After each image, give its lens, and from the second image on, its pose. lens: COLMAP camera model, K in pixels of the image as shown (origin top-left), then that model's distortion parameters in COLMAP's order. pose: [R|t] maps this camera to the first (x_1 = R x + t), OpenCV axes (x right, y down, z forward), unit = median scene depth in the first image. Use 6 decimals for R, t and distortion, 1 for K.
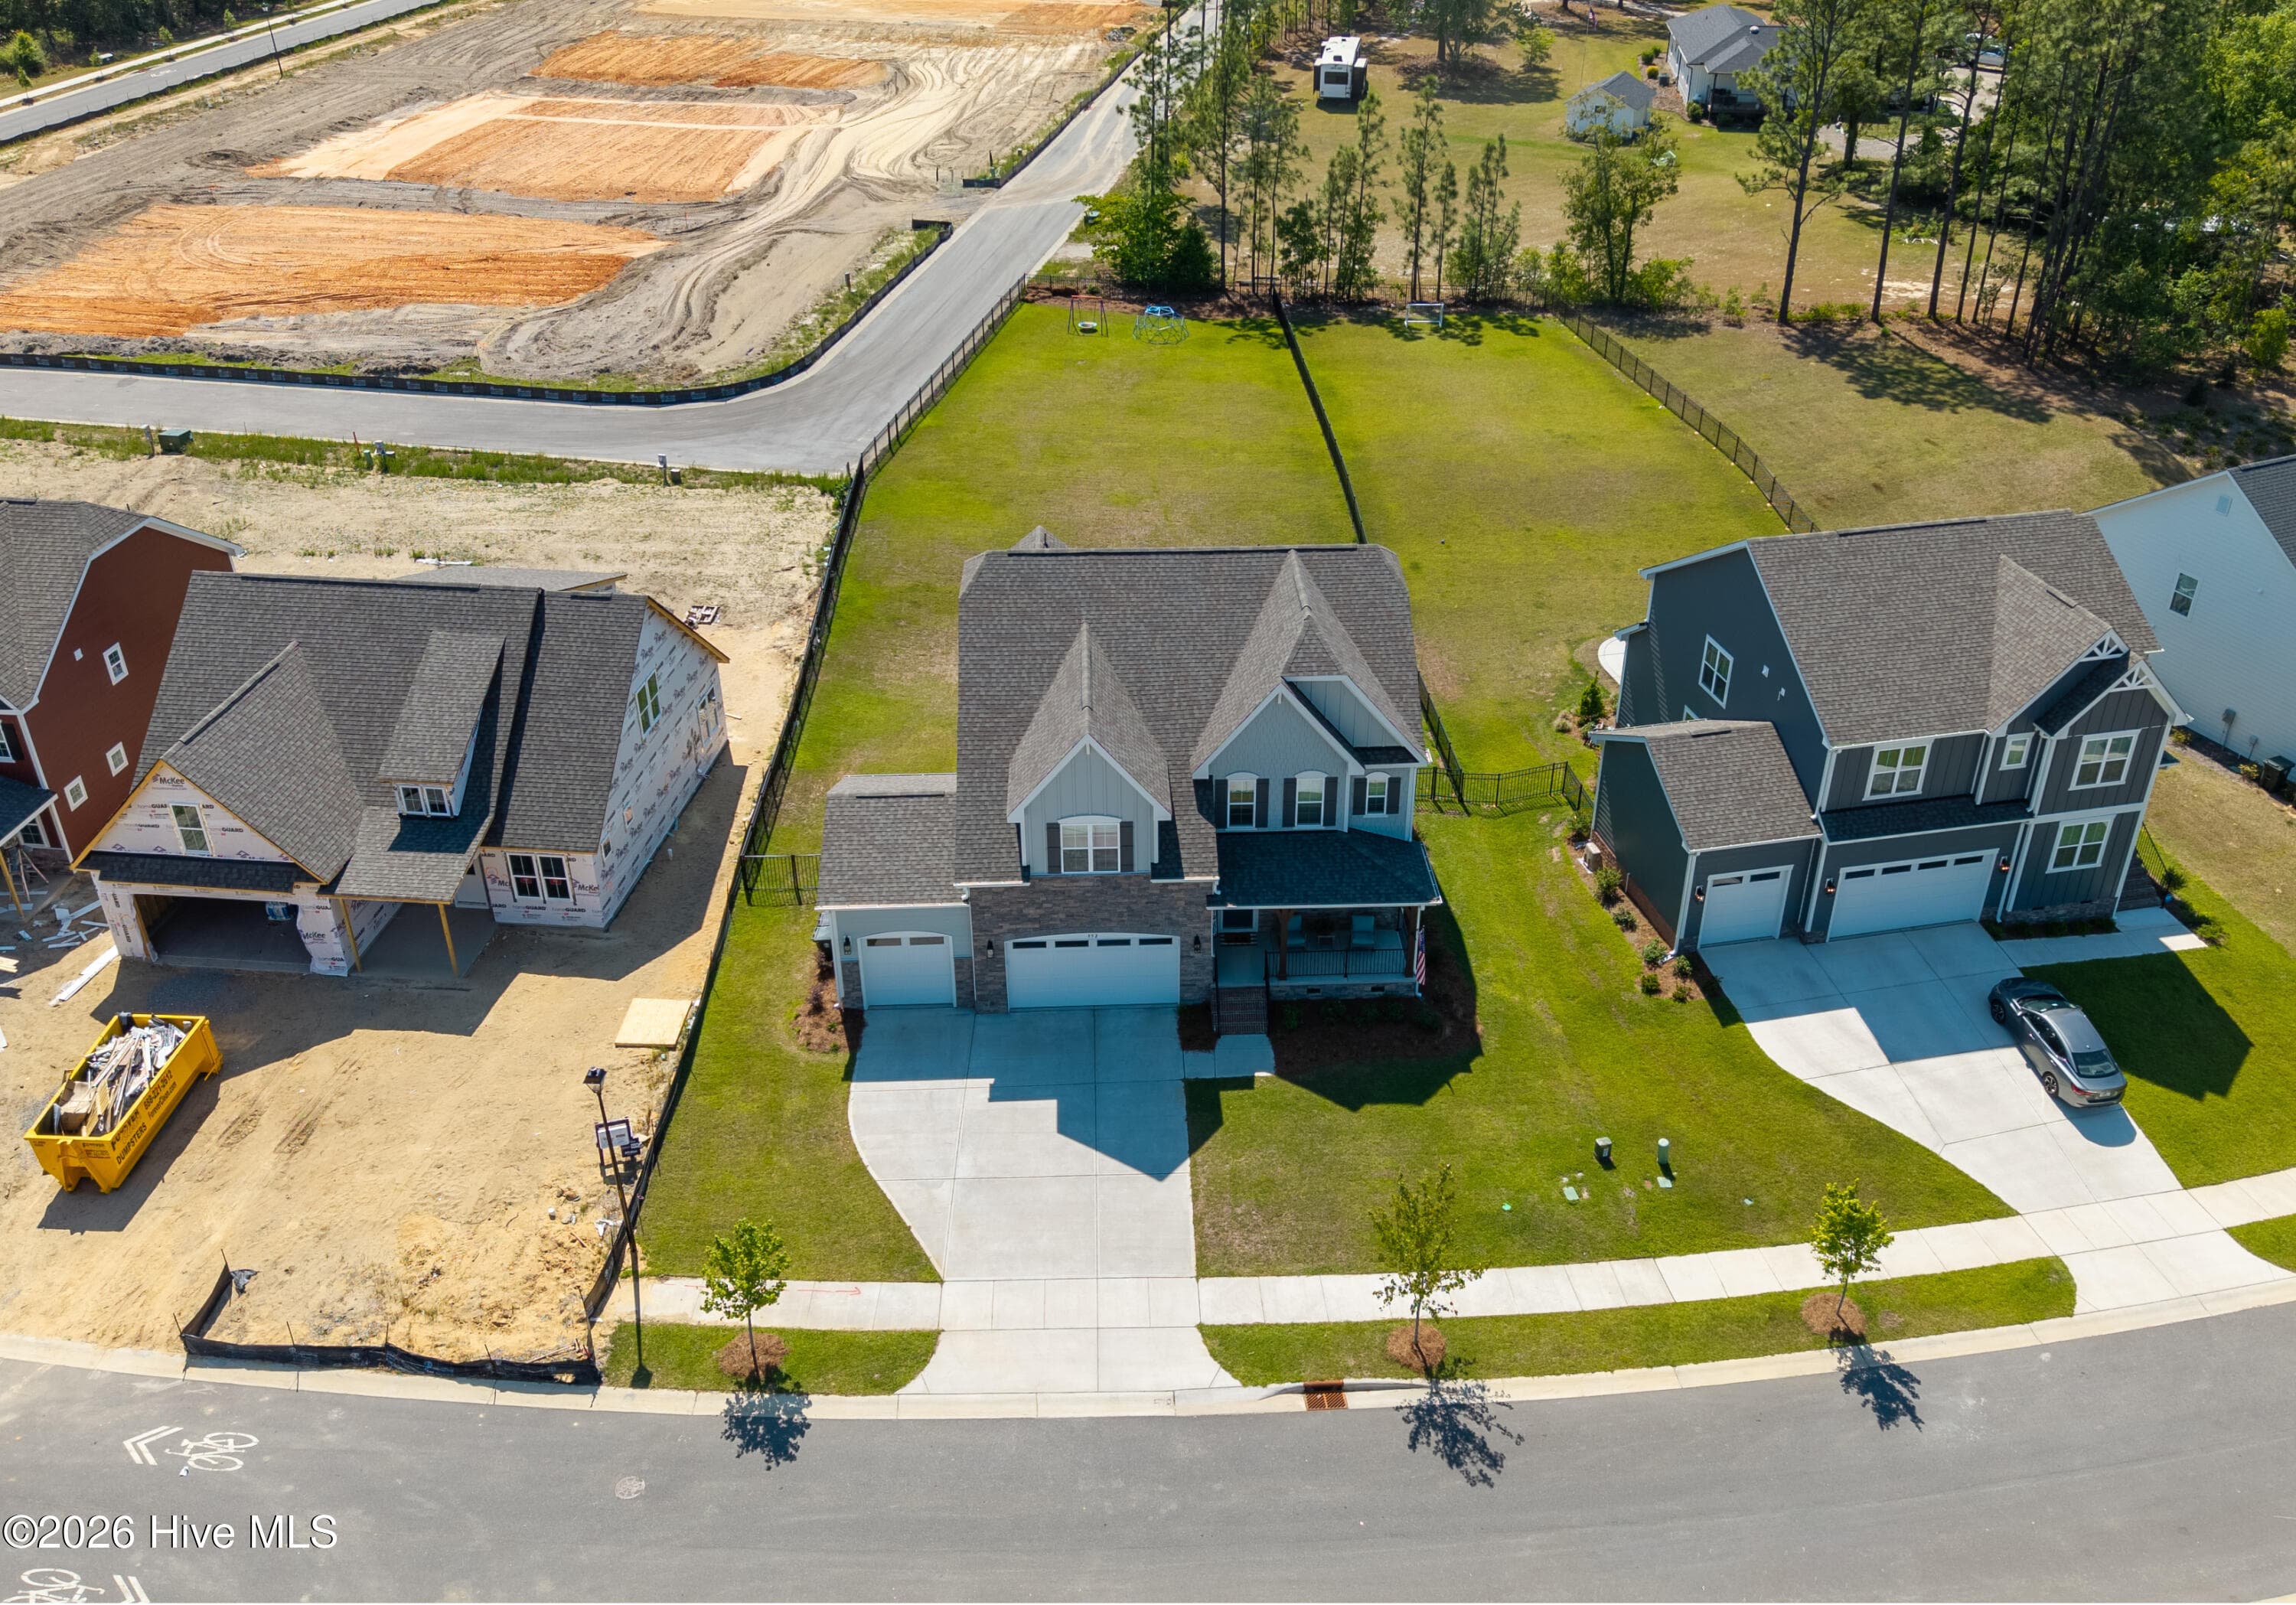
lens RADIAL K [[1876.6, 0, 1207.3], [0, 1876.6, 797.7], [0, 0, 1]] dist [0.068017, -0.103414]
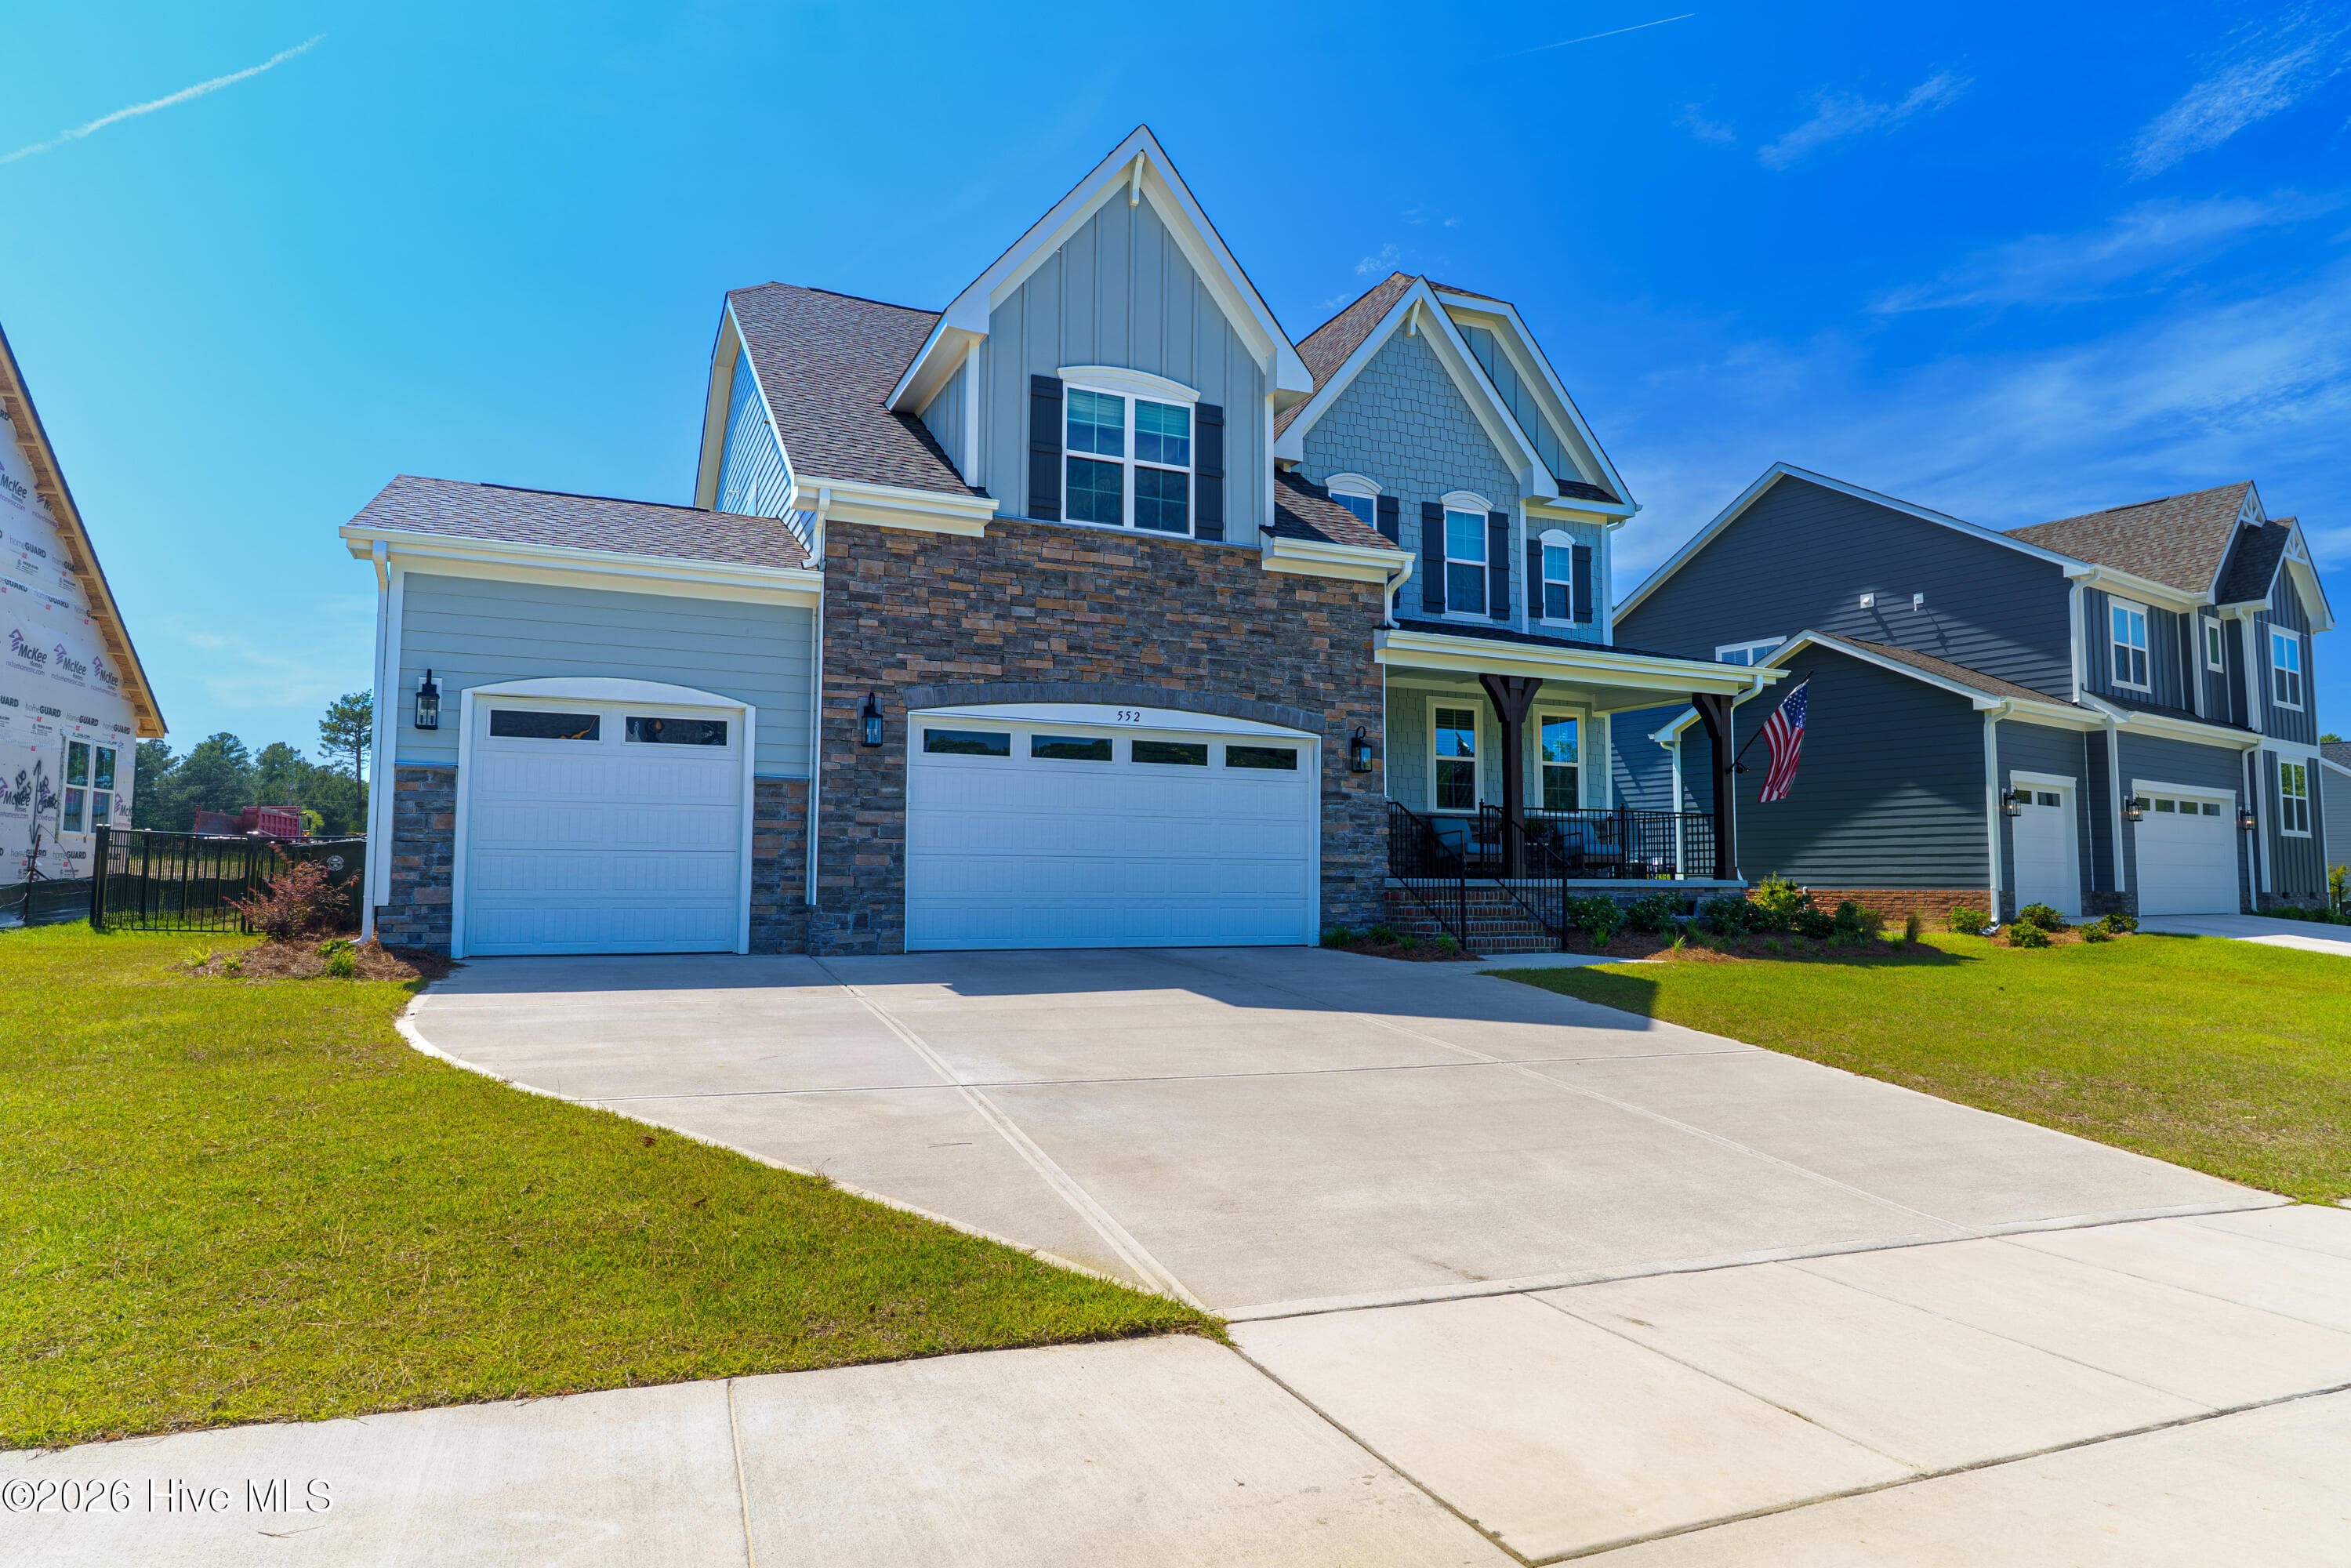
lens RADIAL K [[1356.5, 0, 1175.5], [0, 1356.5, 784.0], [0, 0, 1]] dist [-0.060834, 0.053264]
pose [[0.933008, 0.020441, 0.359275, -0.152849], [0.189511, 0.820812, -0.538845, 0.239187], [-0.305912, 0.570833, 0.761950, 0.787500]]
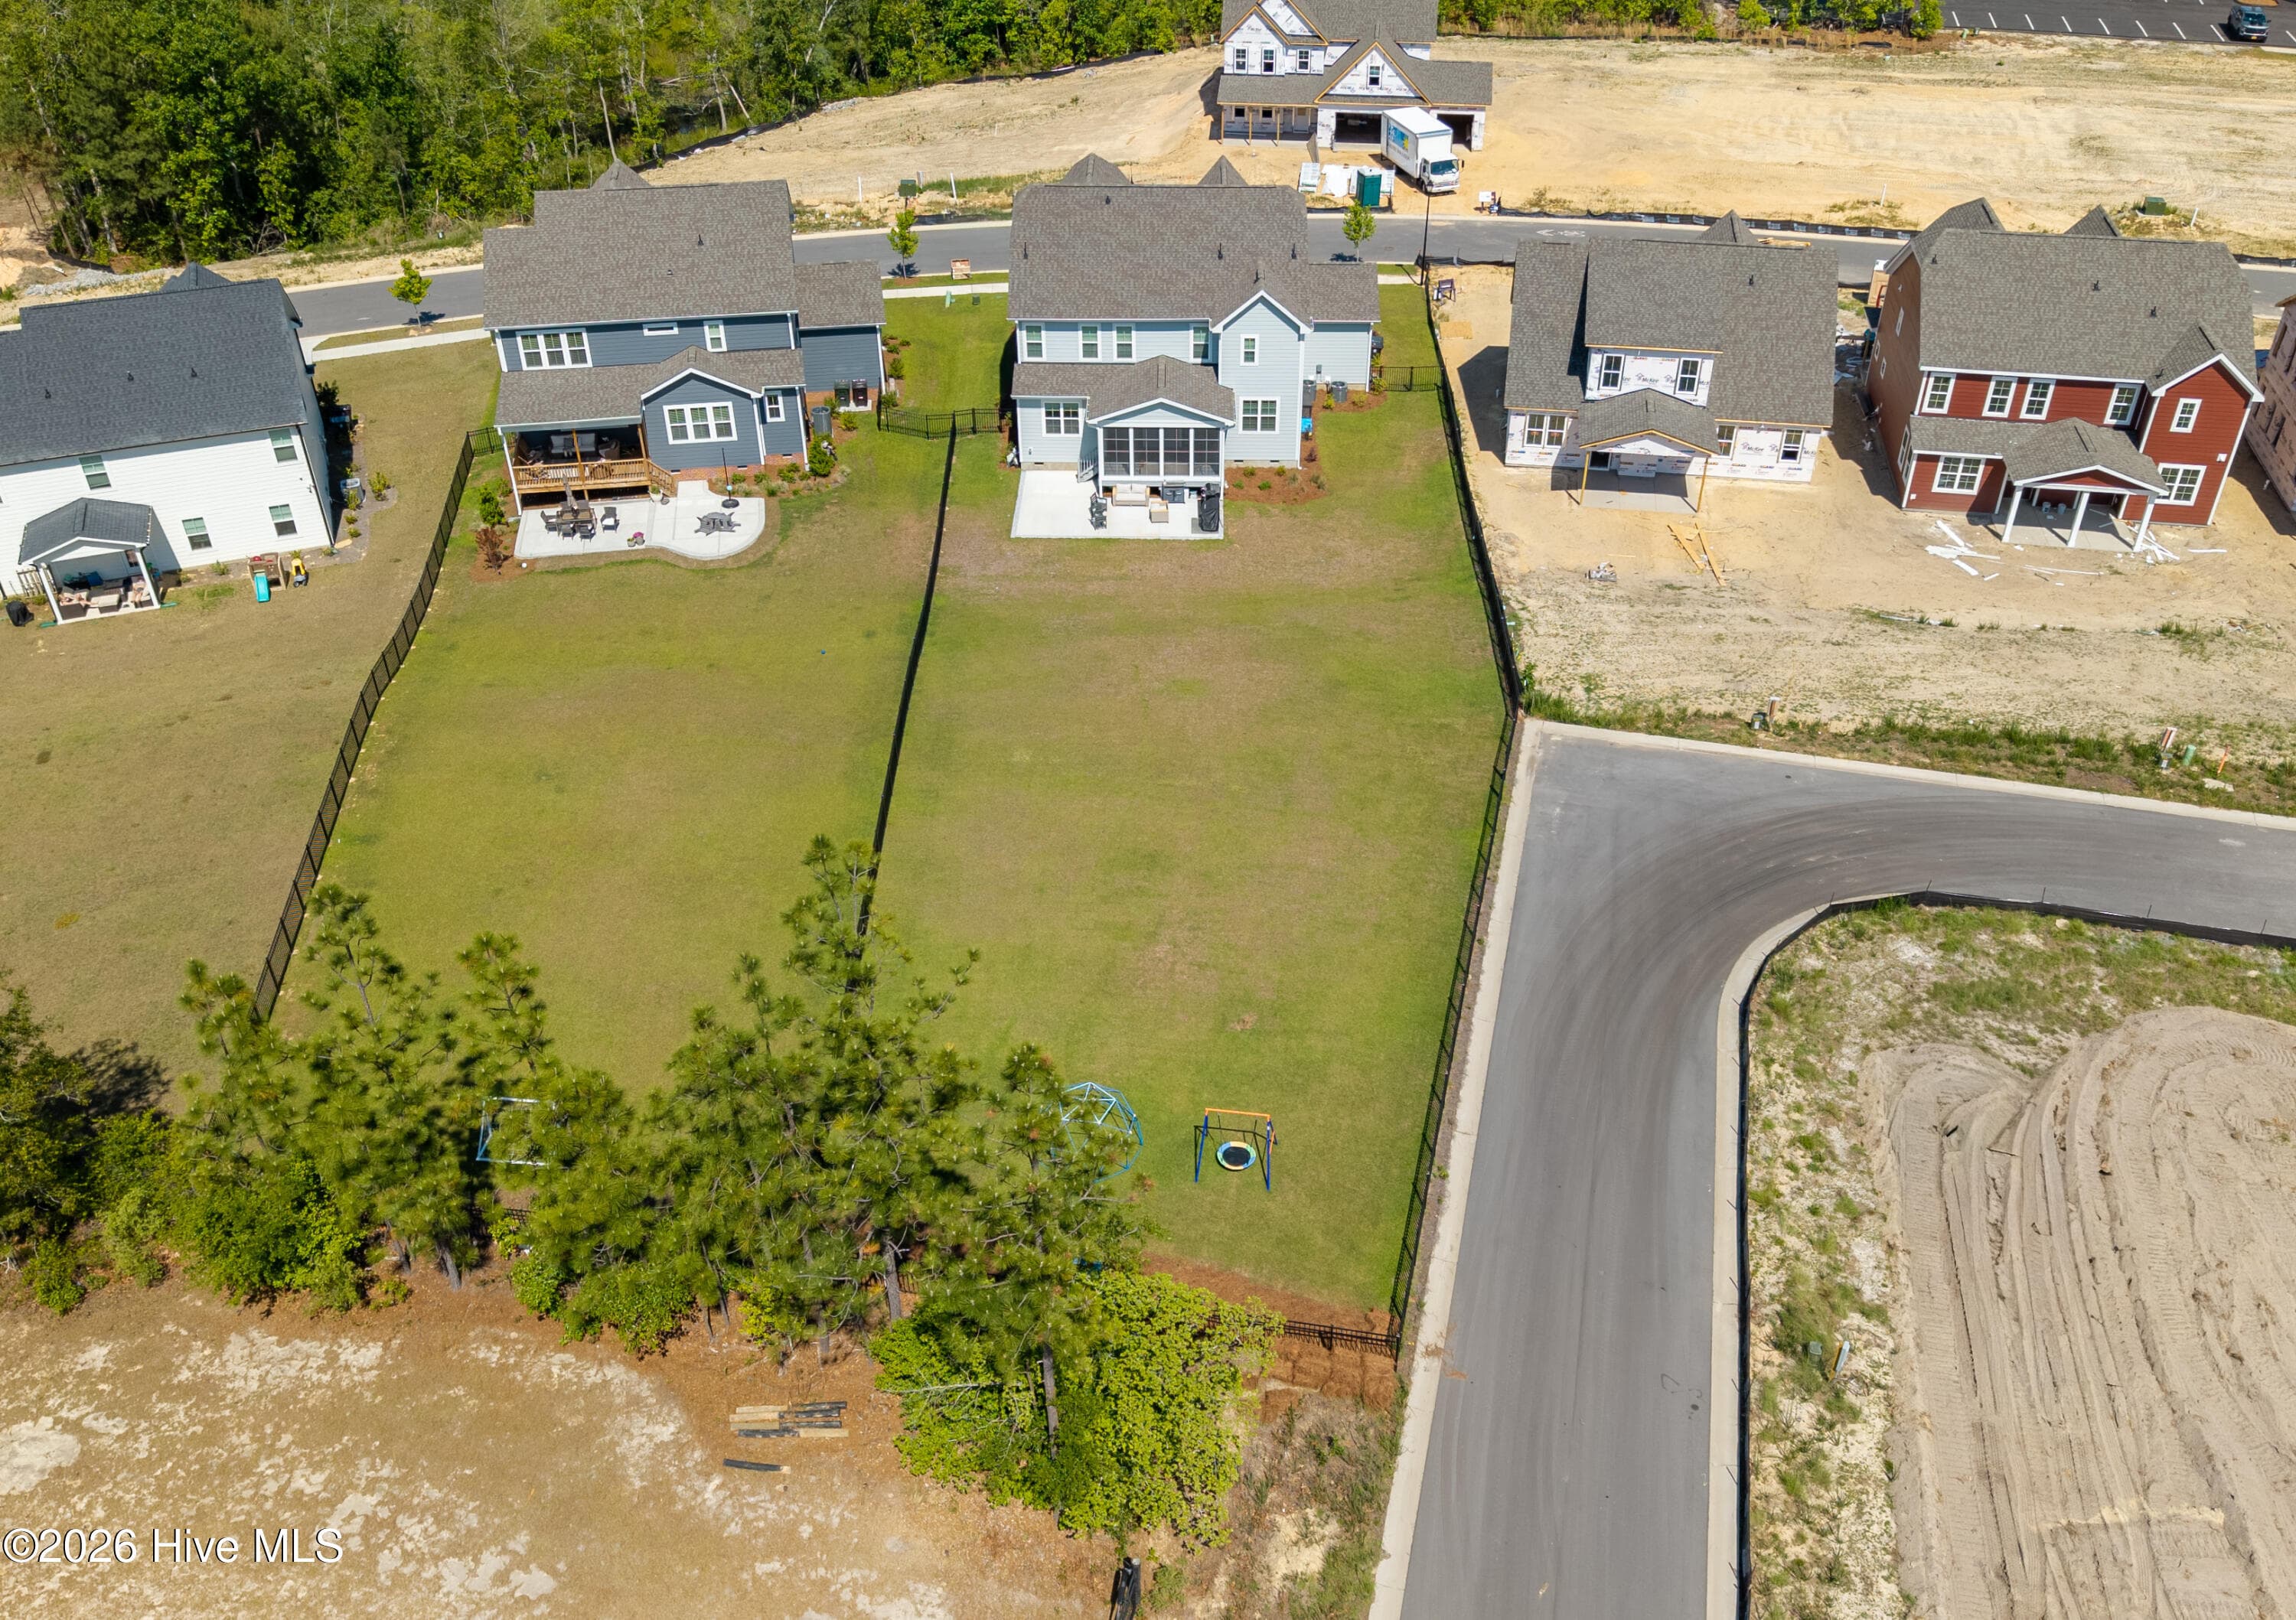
lens RADIAL K [[1870.1, 0, 1199.4], [0, 1870.1, 821.1], [0, 0, 1]] dist [0.076782, -0.012306]
pose [[-0.997822, -0.050364, 0.042605, -0.142252], [0.019348, 0.394004, 0.918905, -1.413985], [-0.063067, 0.917728, -0.392171, 2.196433]]
